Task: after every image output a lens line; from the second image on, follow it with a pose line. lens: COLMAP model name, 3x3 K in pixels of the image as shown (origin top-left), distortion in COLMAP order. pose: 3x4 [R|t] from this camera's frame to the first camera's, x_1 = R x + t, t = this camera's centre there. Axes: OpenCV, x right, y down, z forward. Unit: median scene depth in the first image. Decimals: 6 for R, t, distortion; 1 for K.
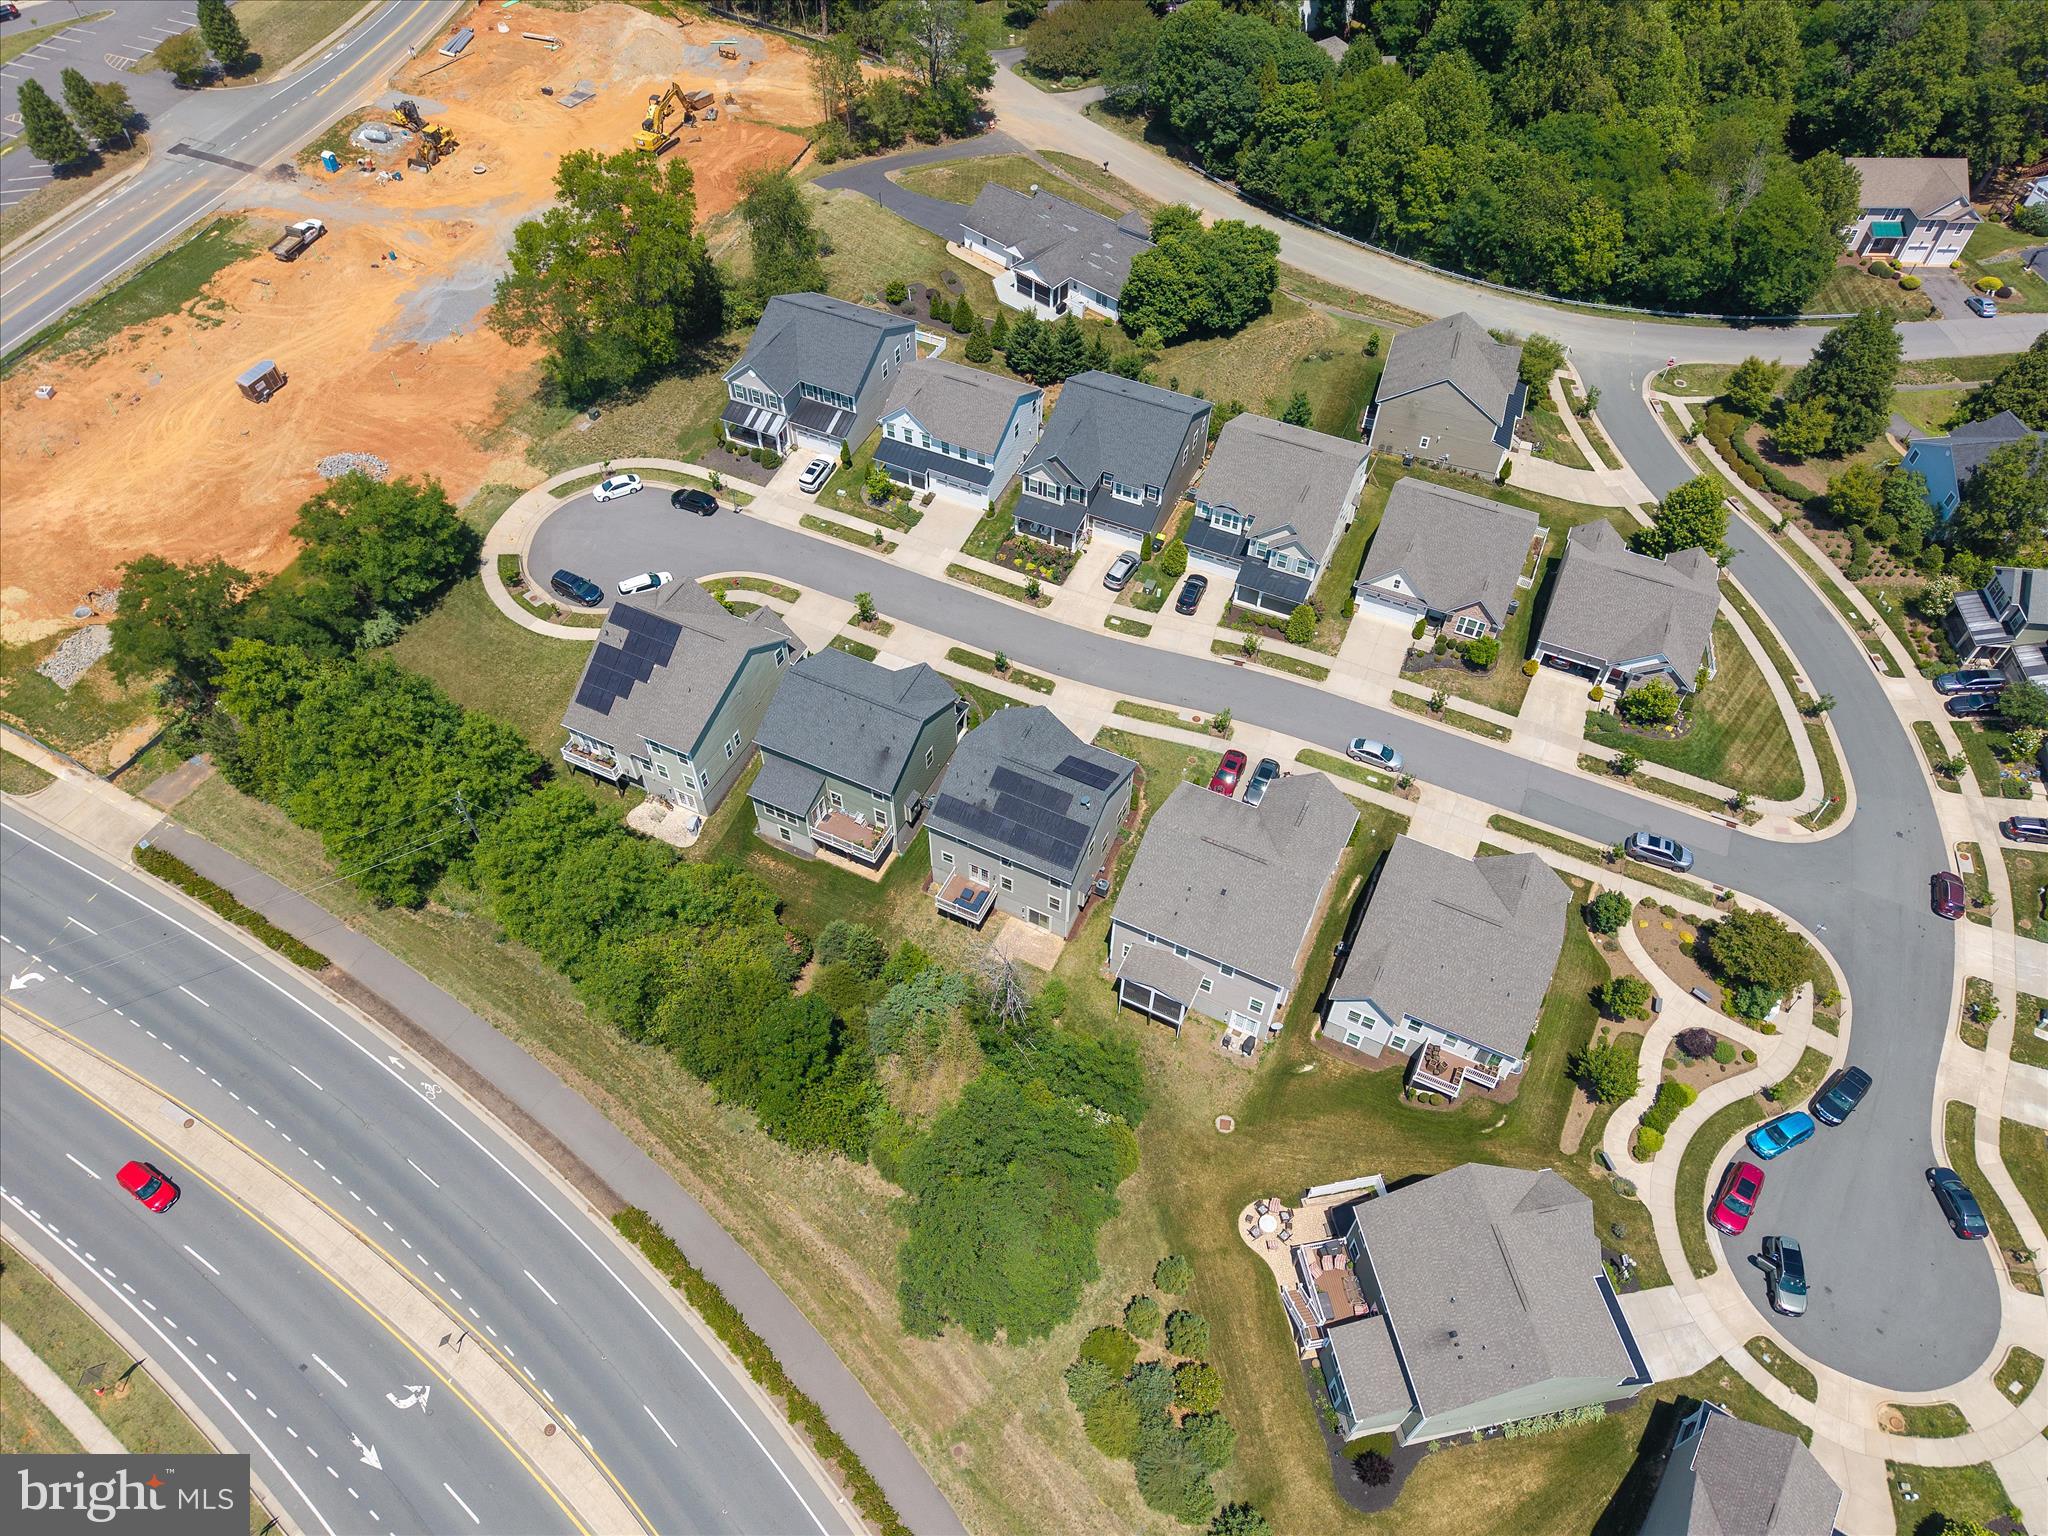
lens RADIAL K [[1364.9, 0, 1024.4], [0, 1364.9, 776.6], [0, 0, 1]] dist [0.034525, -0.040339]
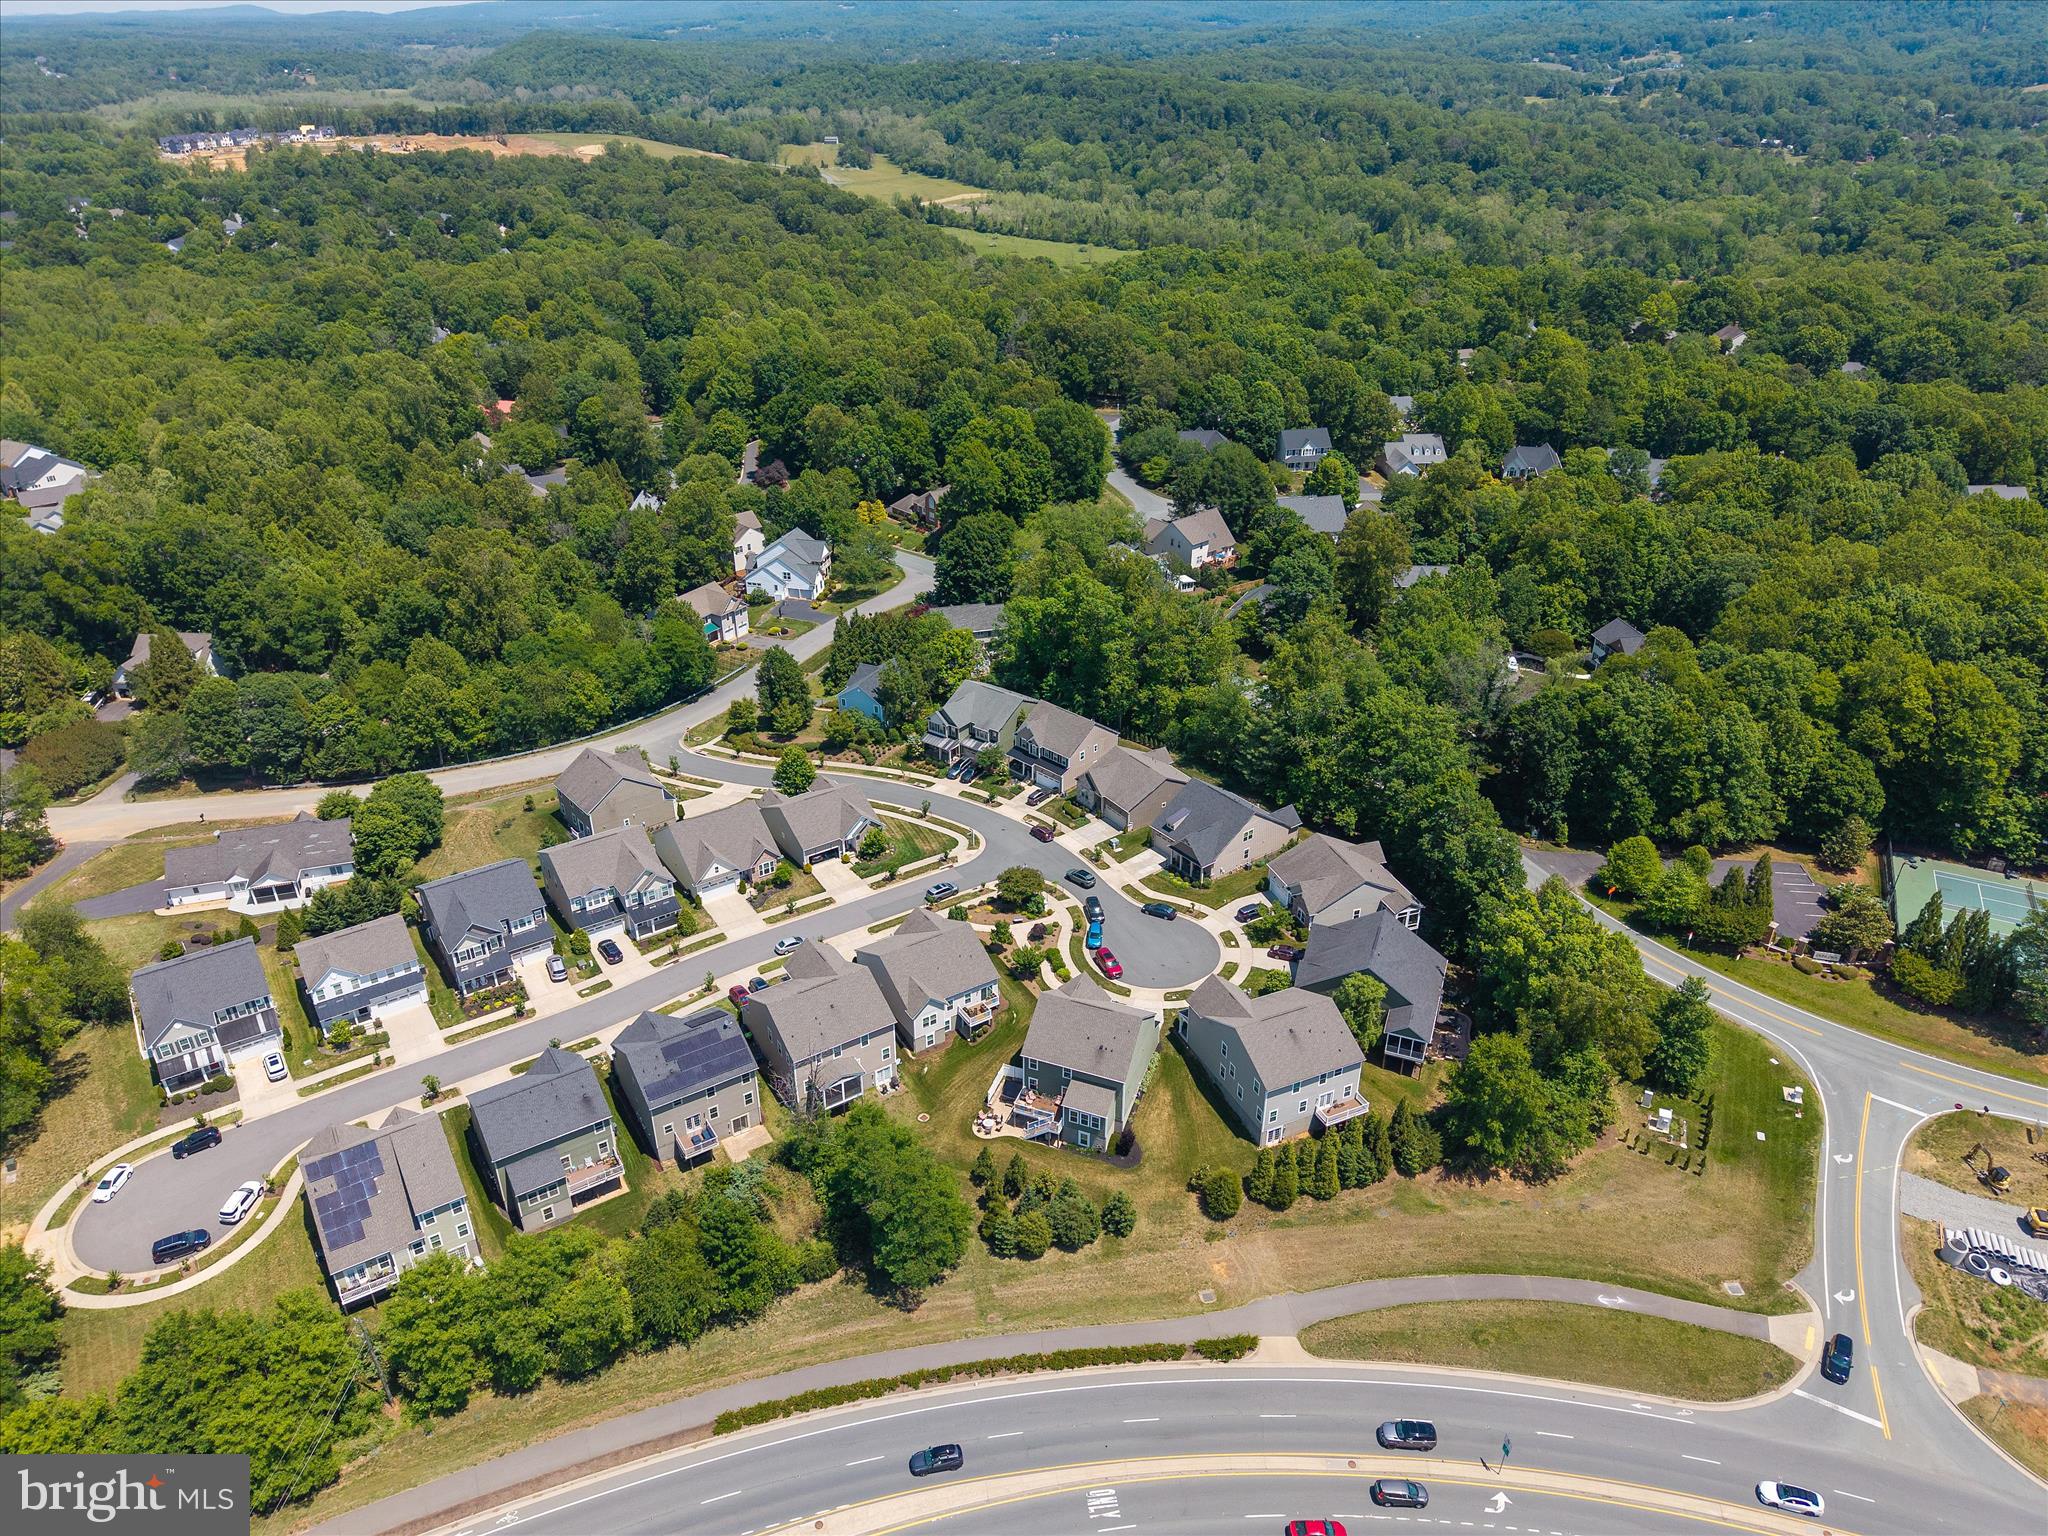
lens RADIAL K [[1364.9, 0, 1024.4], [0, 1364.9, 776.6], [0, 0, 1]] dist [0.034525, -0.040339]
pose [[0.521099, -0.422162, 0.741778, -0.643617], [0.667725, 0.742971, -0.046236, 0.085168], [-0.531601, 0.519398, 0.669049, -0.278819]]
